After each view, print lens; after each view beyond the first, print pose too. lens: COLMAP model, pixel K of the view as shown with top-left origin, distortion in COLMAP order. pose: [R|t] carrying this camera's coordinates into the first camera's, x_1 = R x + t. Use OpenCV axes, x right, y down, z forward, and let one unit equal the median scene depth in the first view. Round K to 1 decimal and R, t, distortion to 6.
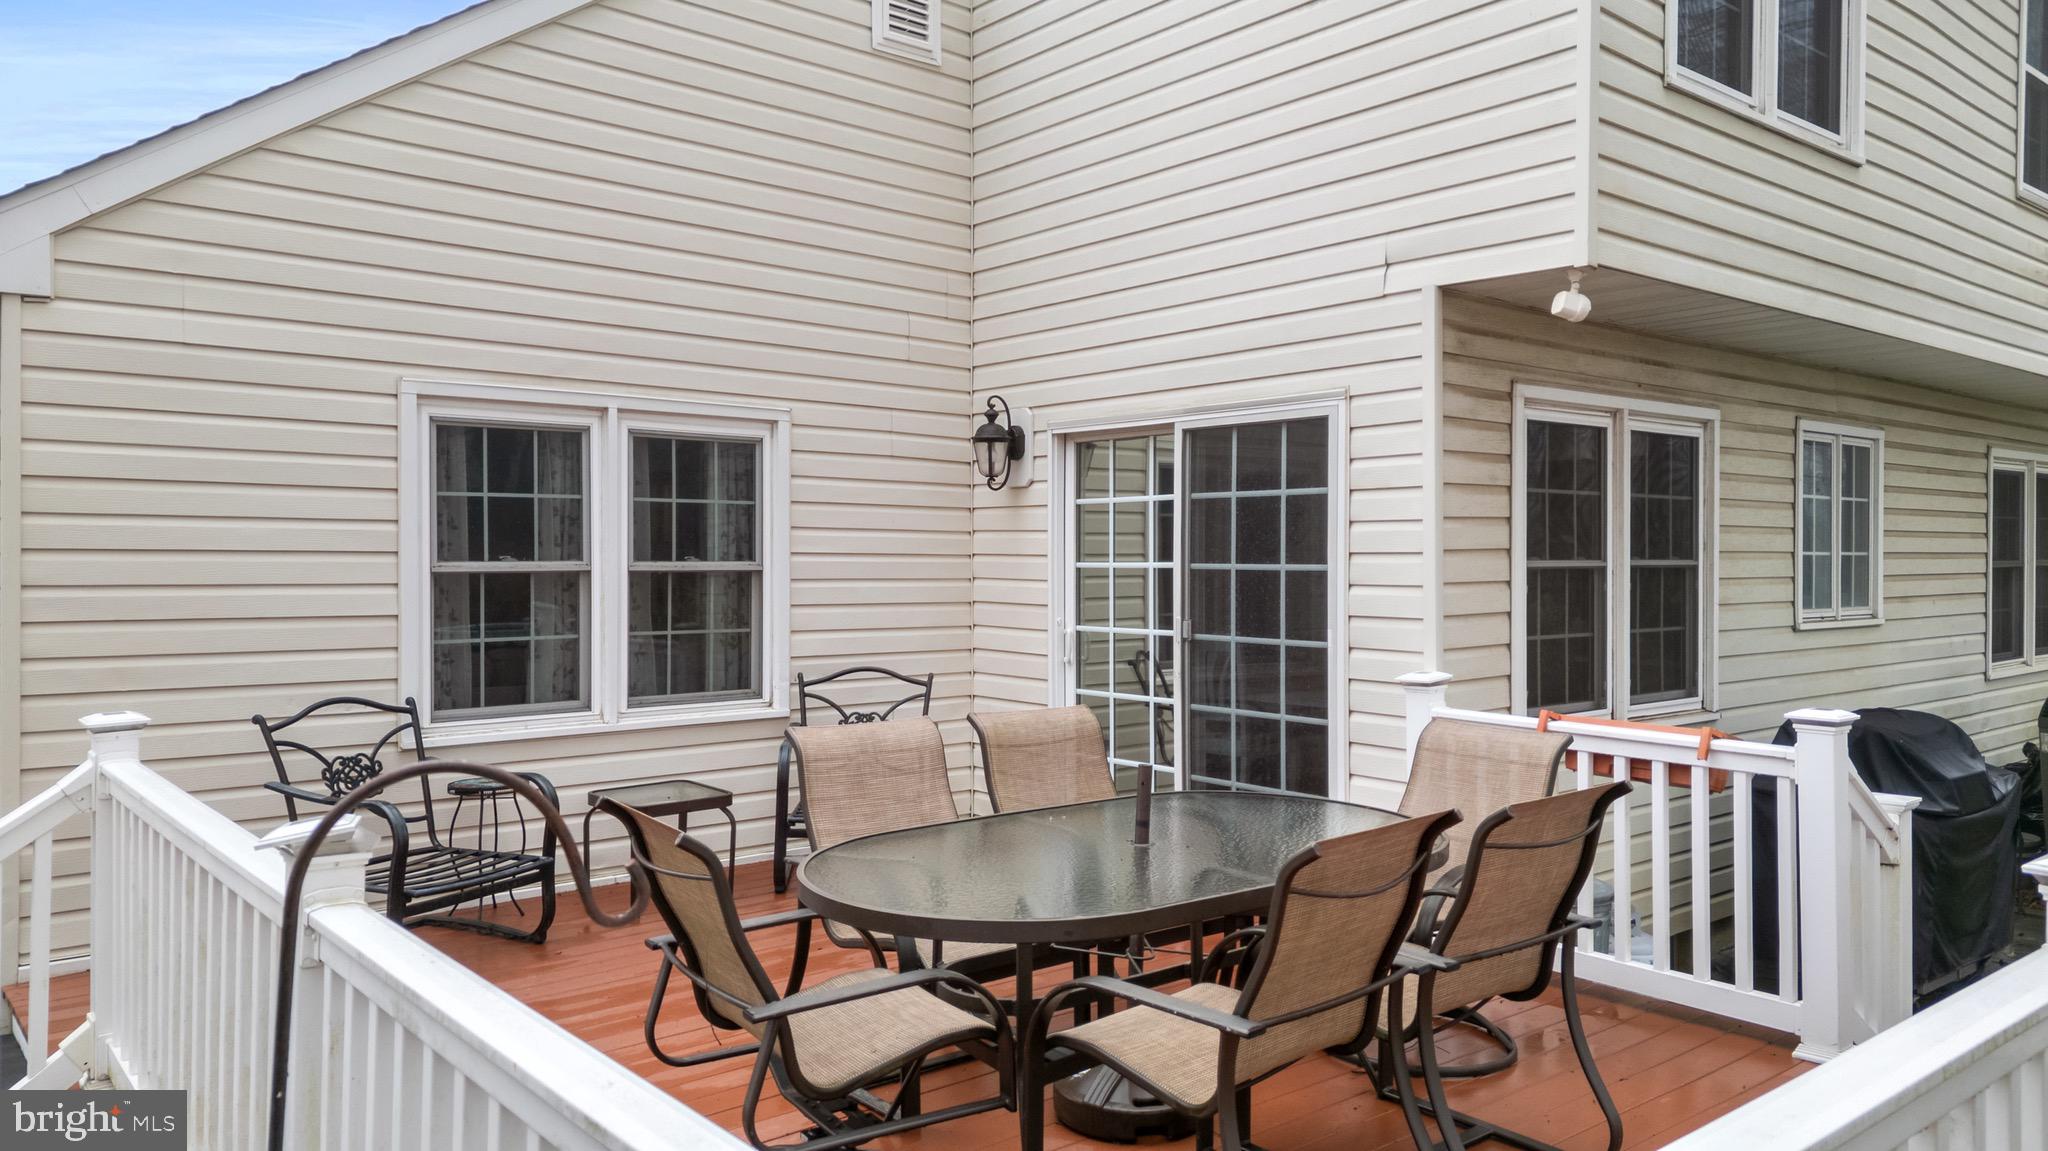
lens RADIAL K [[1446.2, 0, 1024.0], [0, 1446.2, 575.5], [0, 0, 1]] dist [0.078862, -0.103179]
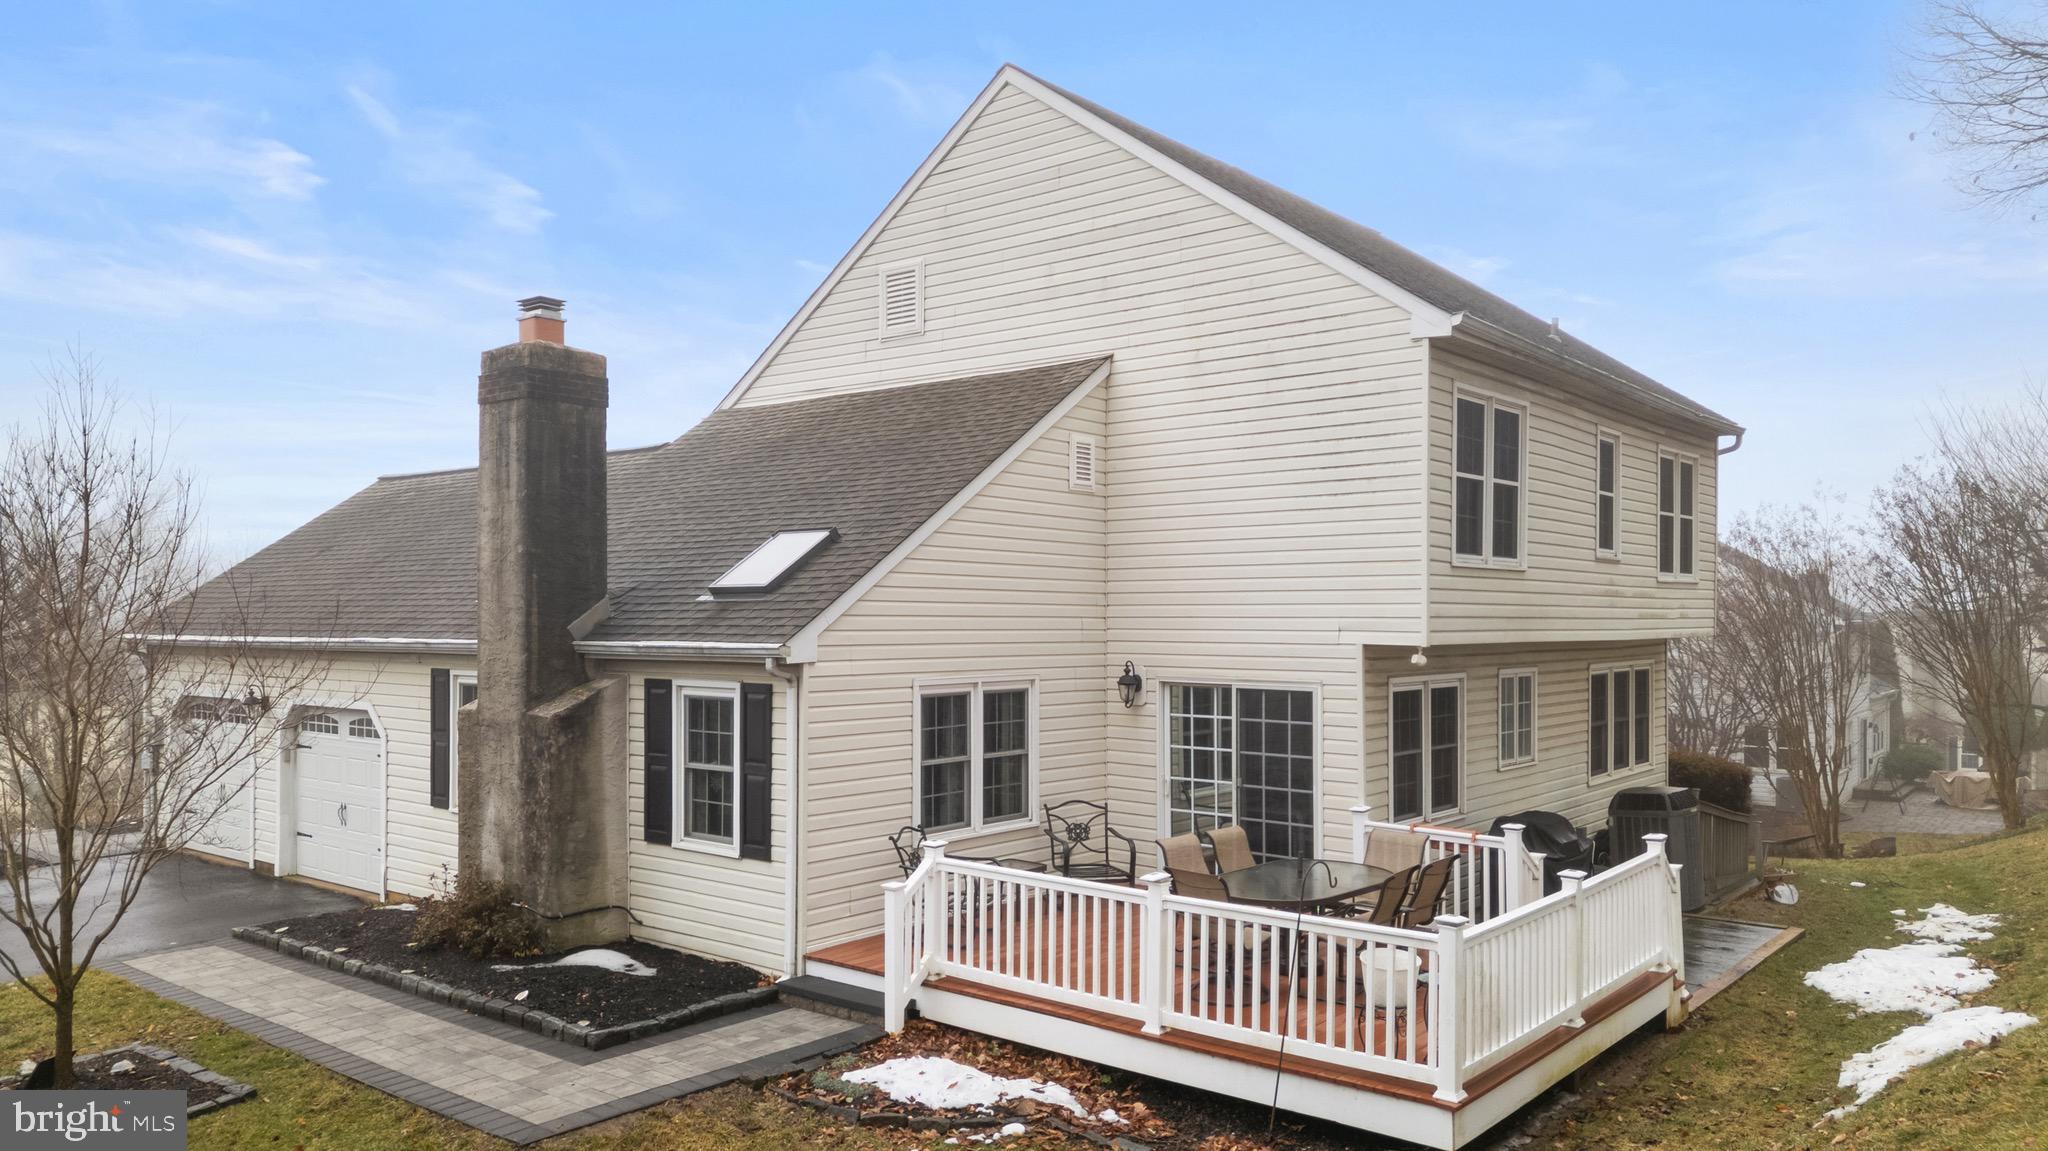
lens RADIAL K [[1411.1, 0, 1020.3], [0, 1411.1, 623.5], [0, 0, 1]] dist [0.032794, -0.094421]
pose [[0.985554, 0.000557, 0.169362, -0.558359], [0.001149, 0.999950, -0.009972, -0.176185], [-0.169359, 0.010022, 0.985503, -1.001616]]
